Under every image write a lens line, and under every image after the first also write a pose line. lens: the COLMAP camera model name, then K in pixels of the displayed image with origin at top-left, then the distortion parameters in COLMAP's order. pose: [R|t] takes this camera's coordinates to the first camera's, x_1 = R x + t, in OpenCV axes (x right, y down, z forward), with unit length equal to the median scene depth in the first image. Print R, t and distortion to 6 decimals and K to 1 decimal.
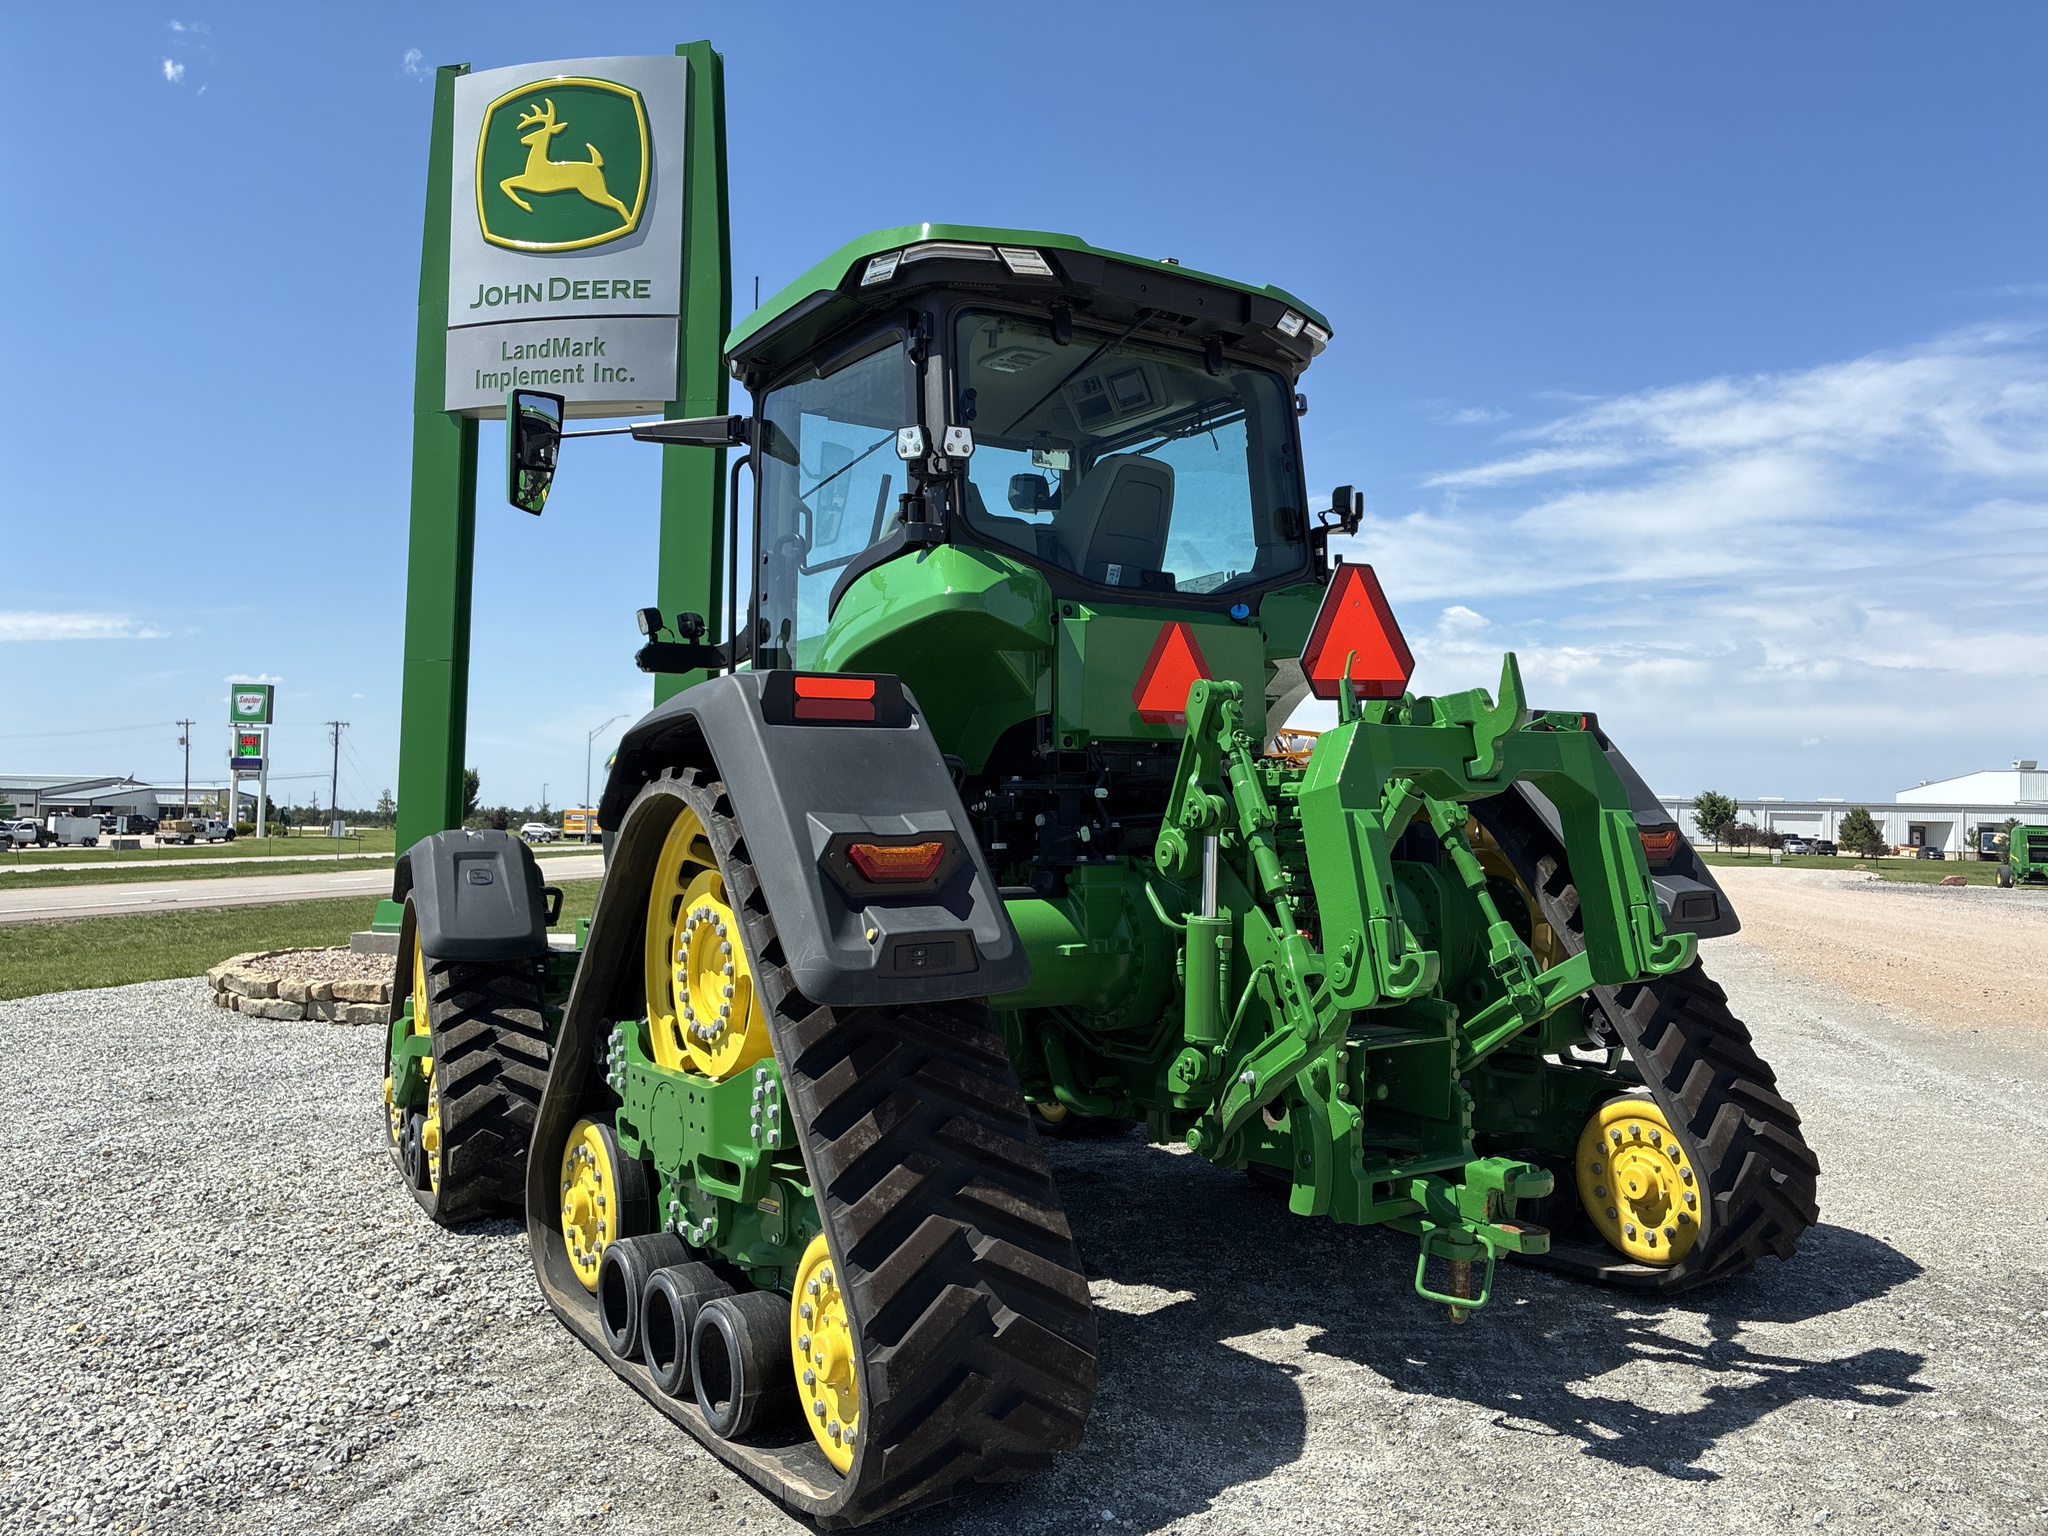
lens RADIAL K [[1567.7, 0, 1024.0], [0, 1567.7, 768.0], [0, 0, 1]] dist [-0.005712, 0.039661]
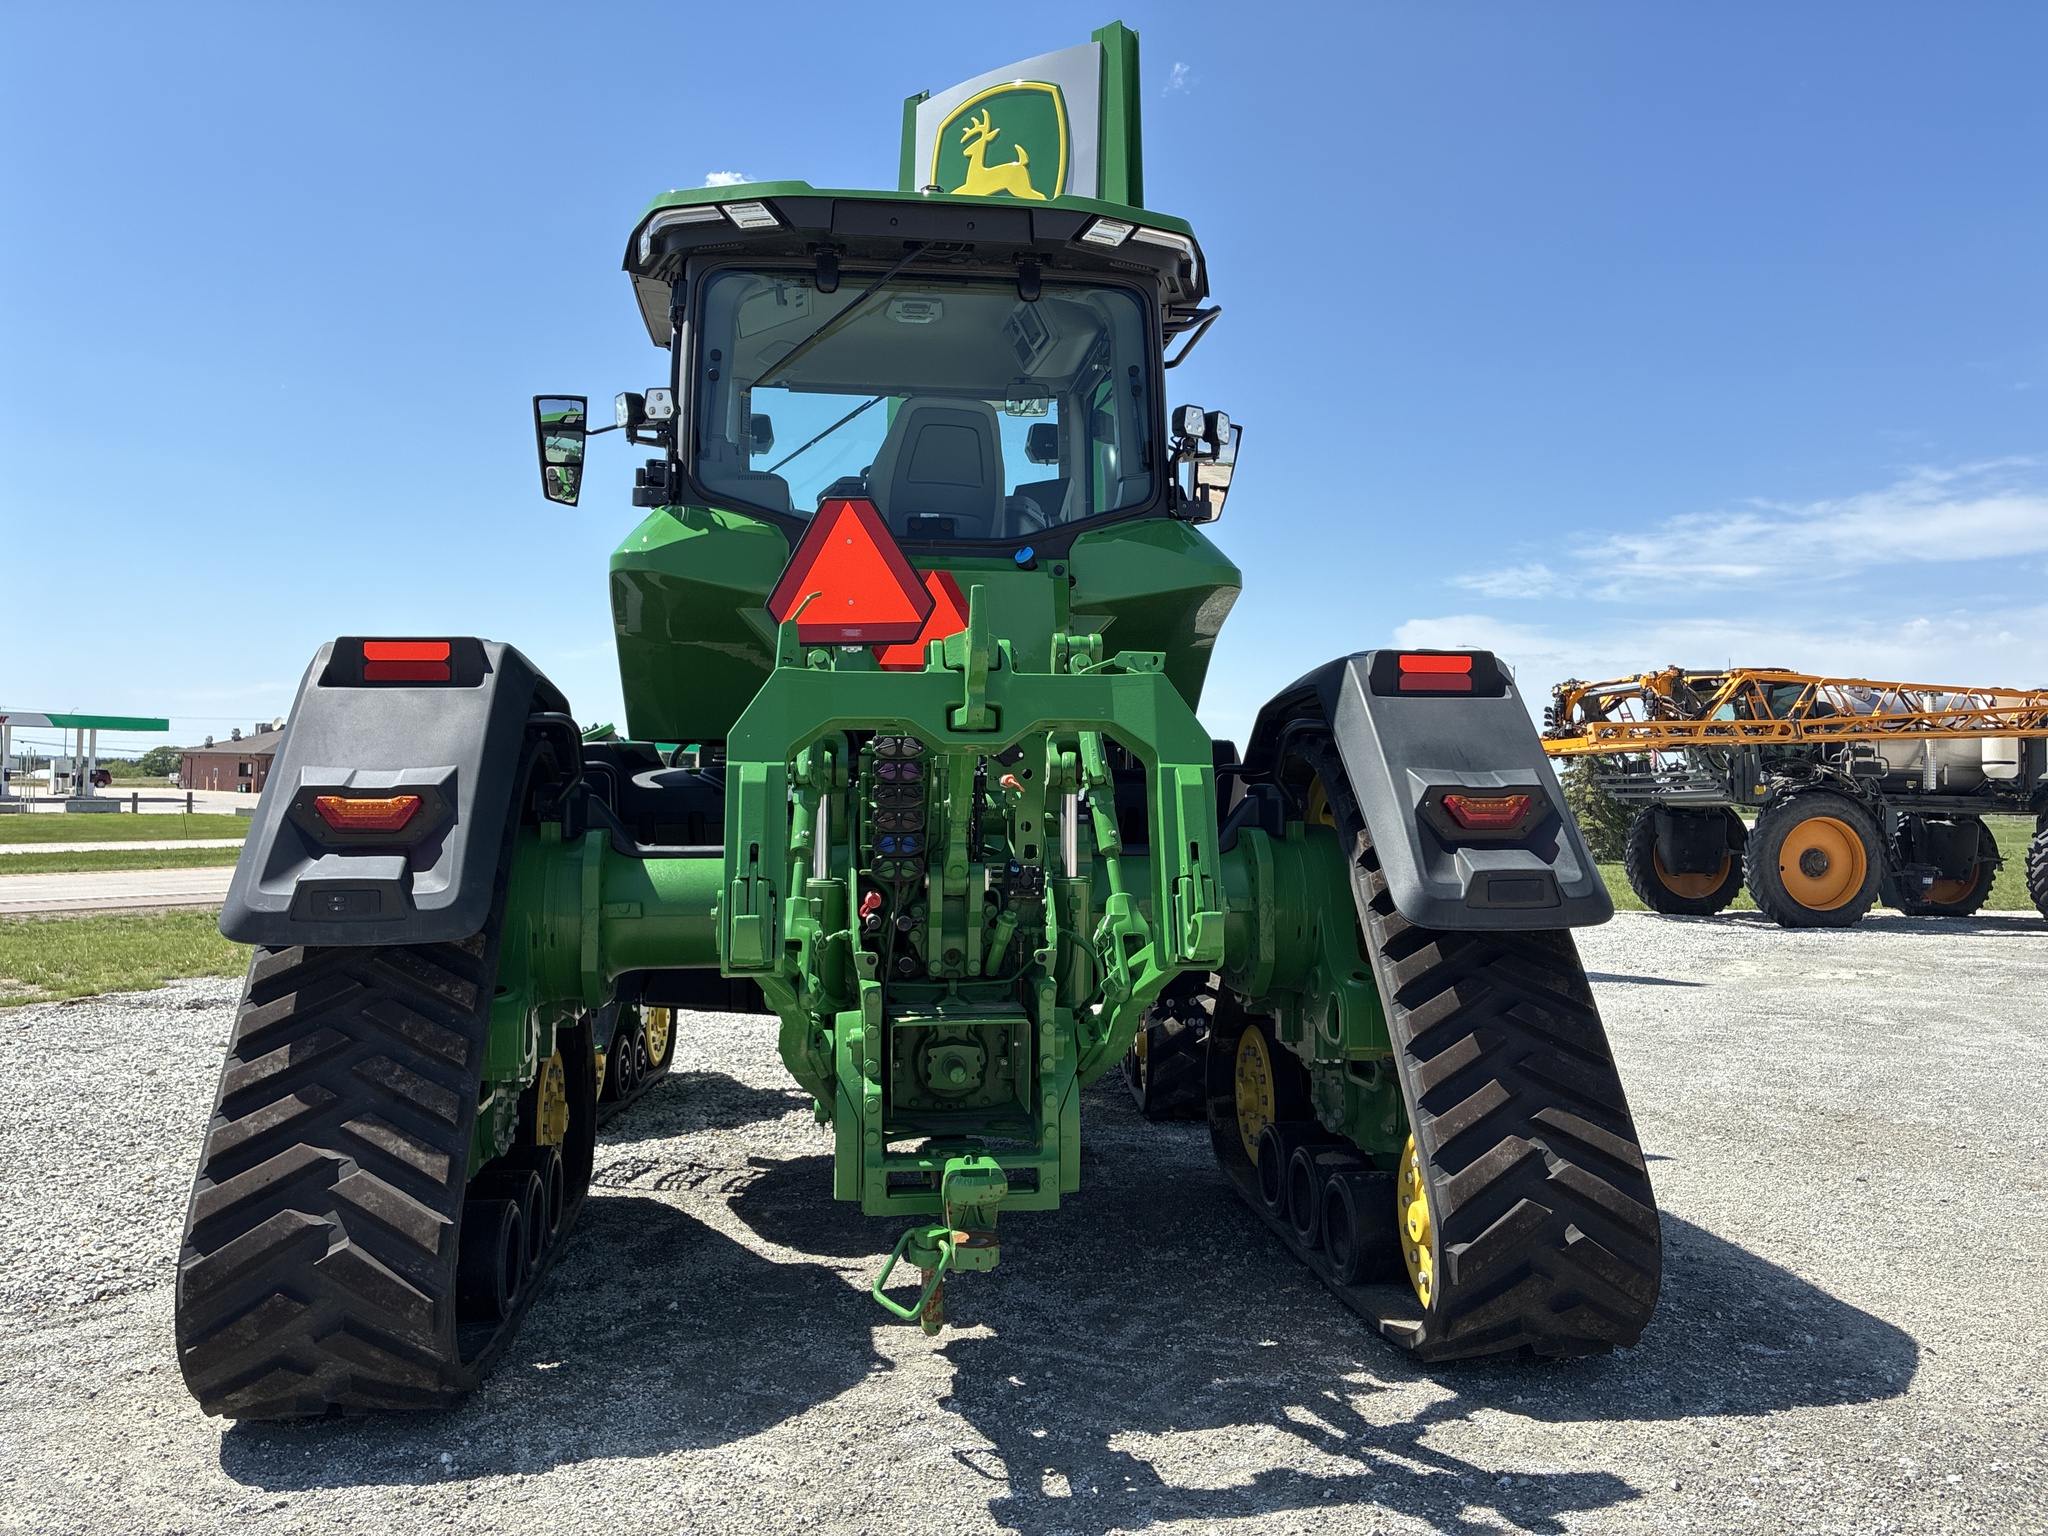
lens RADIAL K [[1567.7, 0, 1024.0], [0, 1567.7, 768.0], [0, 0, 1]] dist [-0.005712, 0.039661]
pose [[0.893595, -0.004765, -0.448848, 0.609458], [0.011566, 0.999856, 0.012412, 0.015649], [0.448725, -0.016282, 0.893522, 0.191146]]
